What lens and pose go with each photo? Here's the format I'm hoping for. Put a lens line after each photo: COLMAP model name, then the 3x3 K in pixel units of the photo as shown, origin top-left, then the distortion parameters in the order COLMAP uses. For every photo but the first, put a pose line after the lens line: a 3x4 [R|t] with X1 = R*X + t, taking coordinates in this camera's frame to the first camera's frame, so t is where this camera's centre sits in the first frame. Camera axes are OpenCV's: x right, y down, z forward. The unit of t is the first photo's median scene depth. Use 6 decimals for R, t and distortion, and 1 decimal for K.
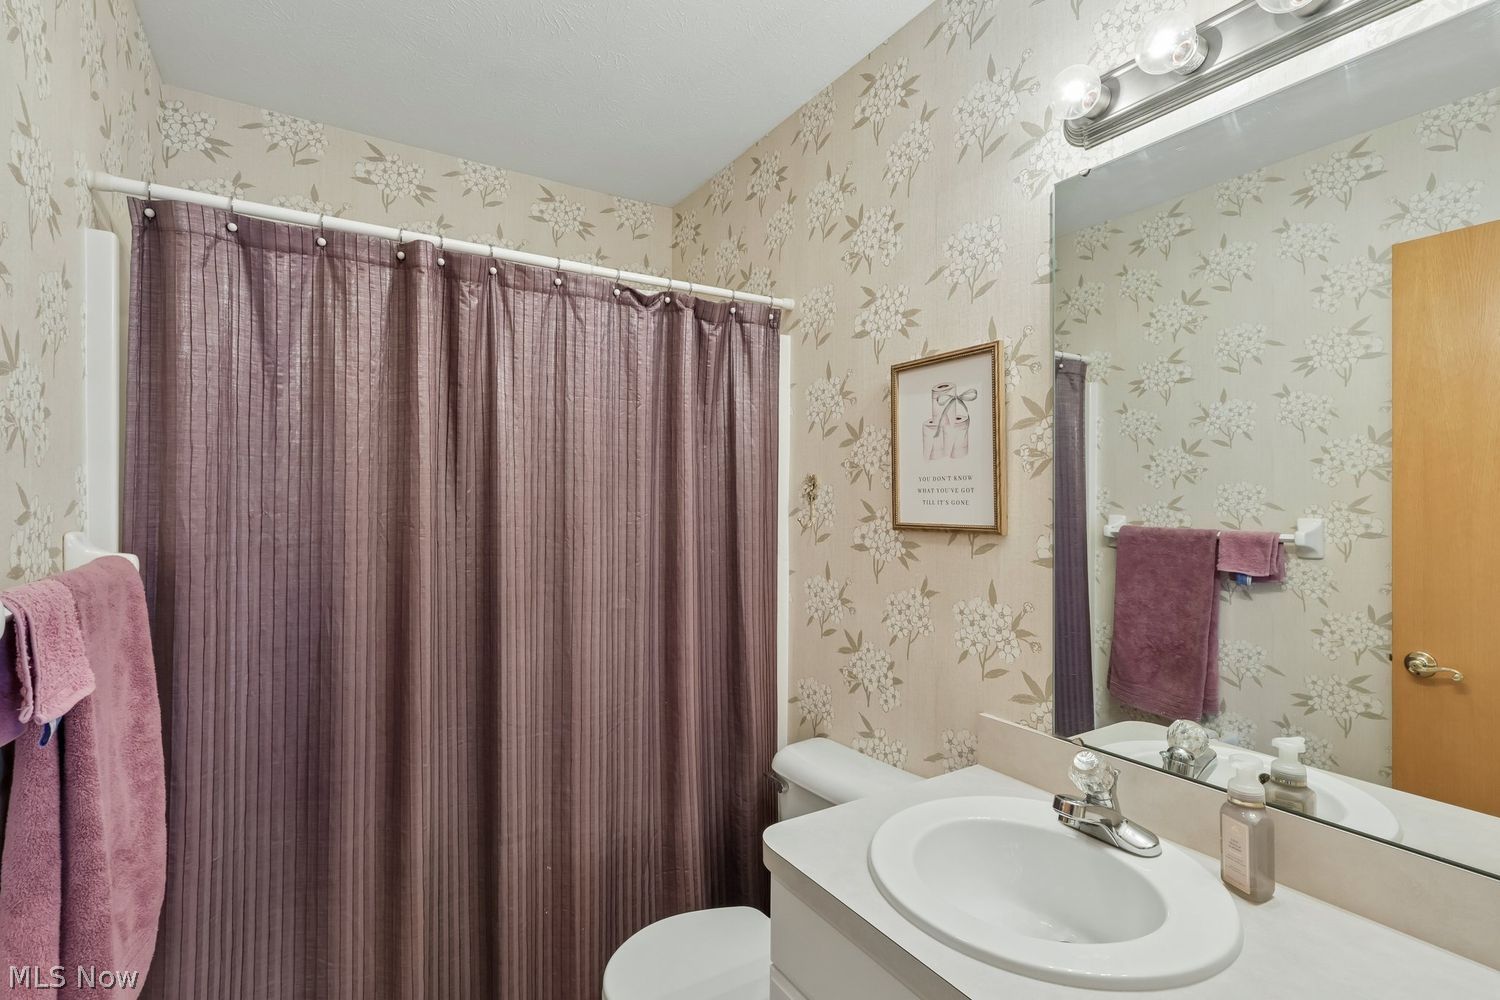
lens RADIAL K [[694.4, 0, 742.8], [0, 694.4, 499.0], [0, 0, 1]] dist [0.000598, -0.000217]
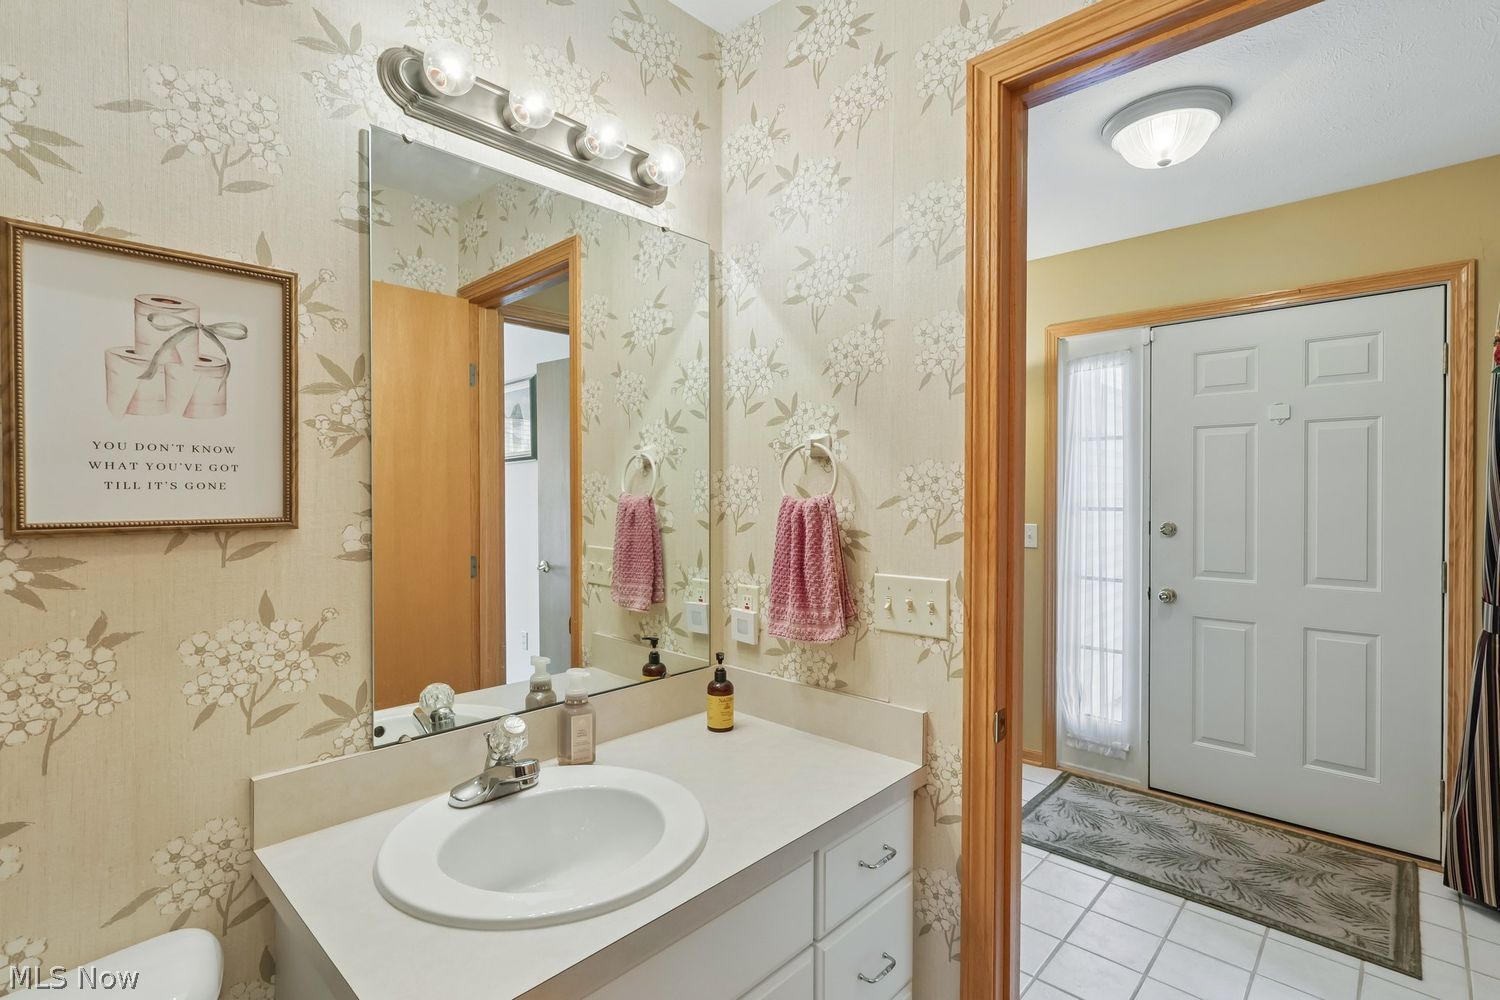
lens RADIAL K [[694.4, 0, 742.8], [0, 694.4, 499.0], [0, 0, 1]] dist [0.000598, -0.000217]
pose [[-0.240115, -0.013050, 0.970657, -0.477848], [-0.003879, 0.999915, 0.012483, 0.007581], [-0.970737, -0.000768, -0.240146, 0.686781]]
